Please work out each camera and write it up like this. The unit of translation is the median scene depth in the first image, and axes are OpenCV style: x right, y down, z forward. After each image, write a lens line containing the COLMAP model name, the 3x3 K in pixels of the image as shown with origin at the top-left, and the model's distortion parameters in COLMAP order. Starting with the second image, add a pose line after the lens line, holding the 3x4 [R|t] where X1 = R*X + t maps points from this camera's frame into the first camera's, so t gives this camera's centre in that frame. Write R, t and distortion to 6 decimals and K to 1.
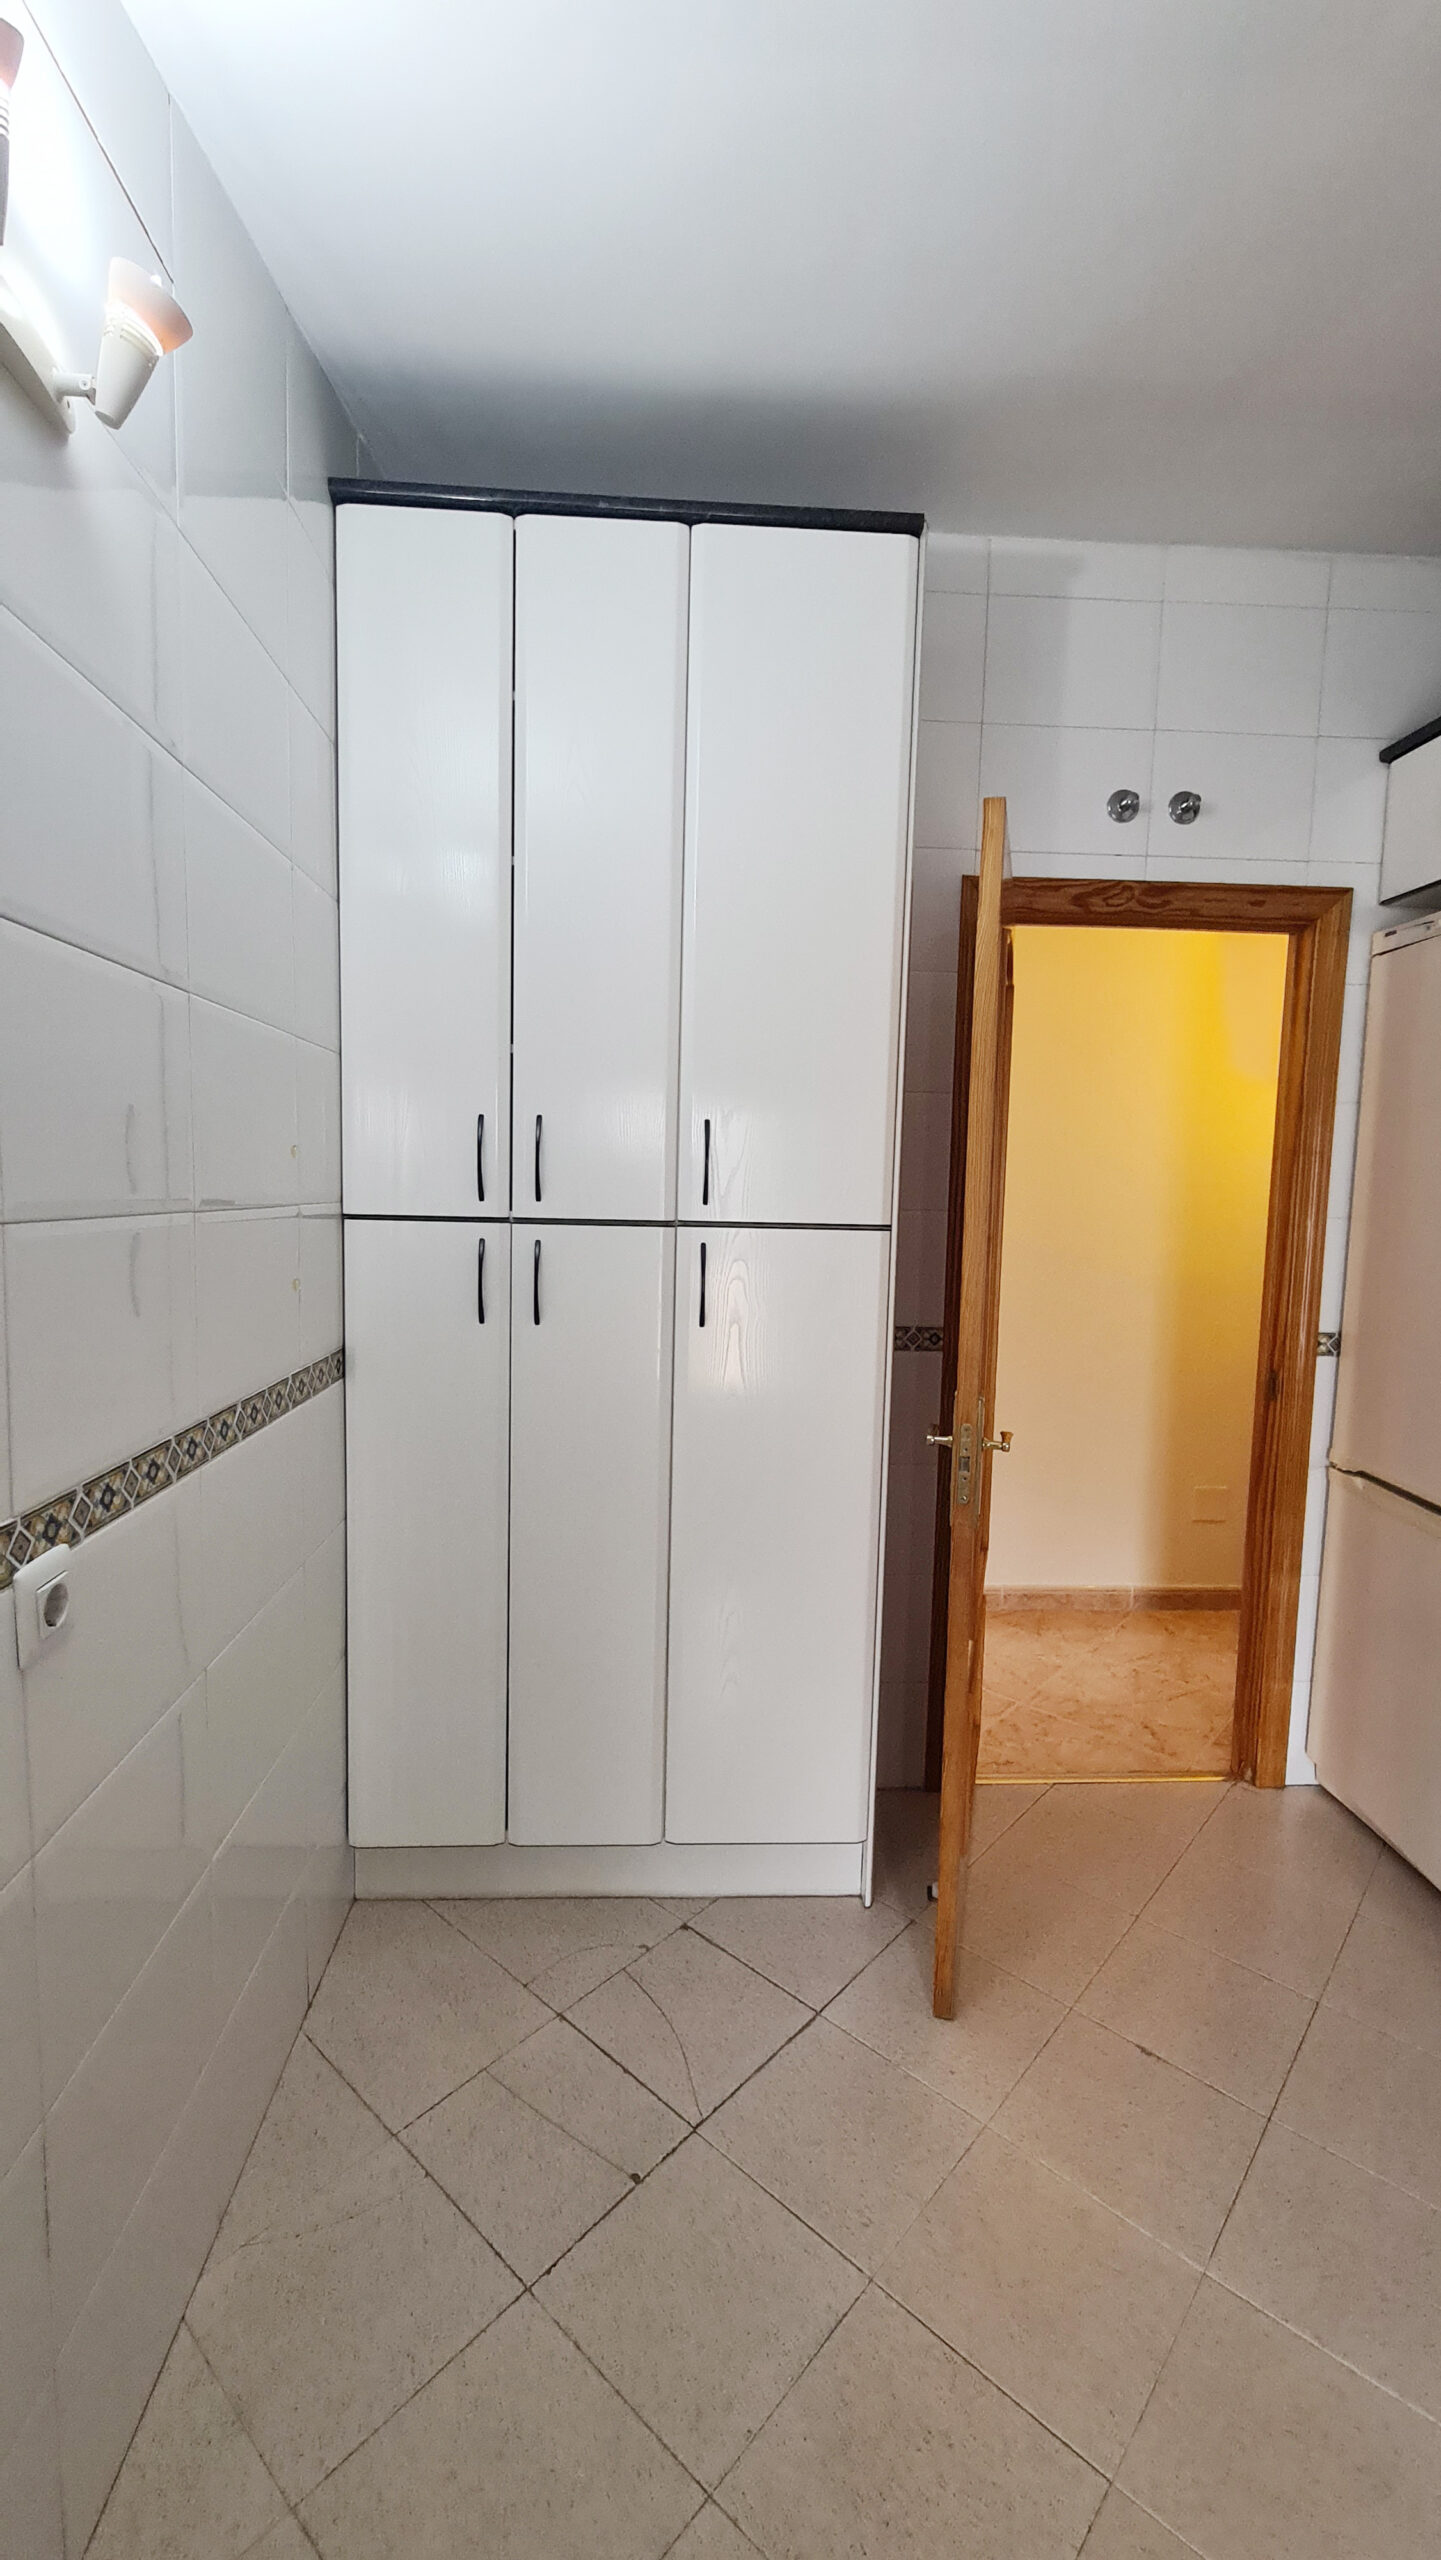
lens RADIAL K [[1056.1, 0, 713.0], [0, 1056.1, 1291.8], [0, 0, 1]] dist [0.000436, -0.000208]
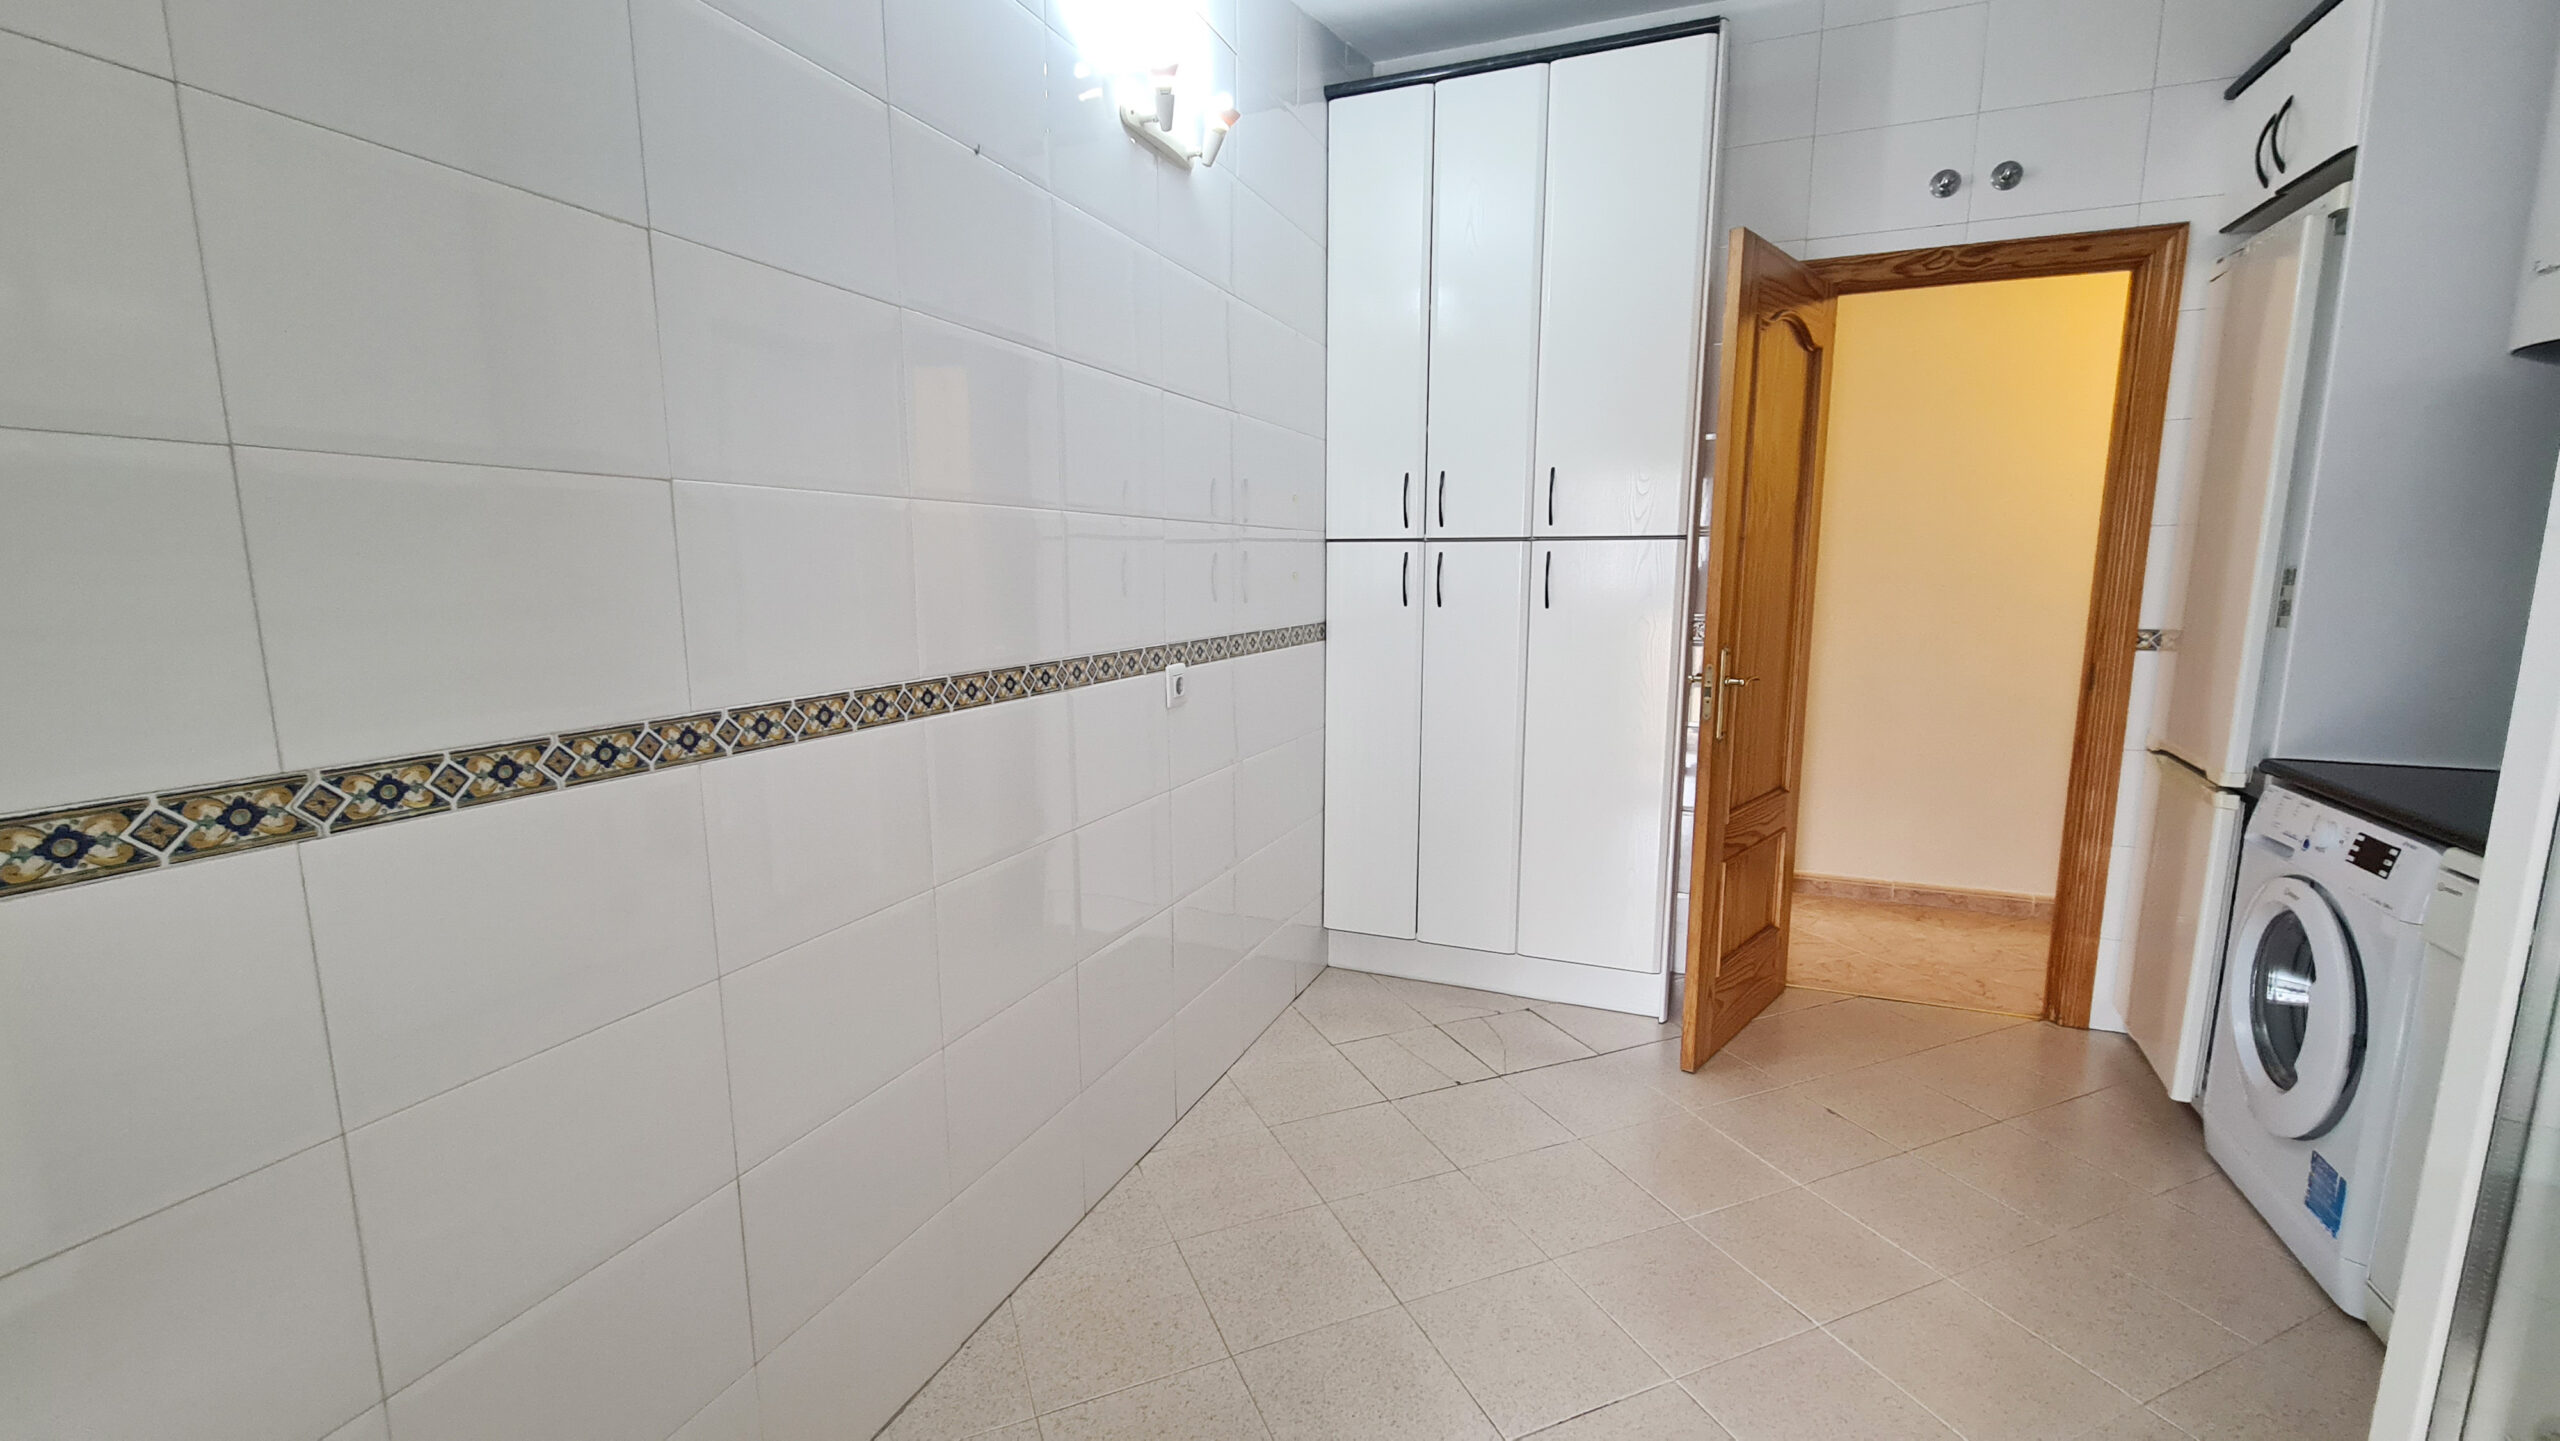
lens RADIAL K [[1056.1, 0, 1295.1], [0, 1056.1, 732.7], [0, 0, 1]] dist [0.000436, -0.000208]
pose [[0.908333, 0.041997, -0.416134, 0.242951], [-0.019633, 0.998131, 0.057878, 0.106691], [0.417787, -0.044402, 0.907459, -0.422441]]
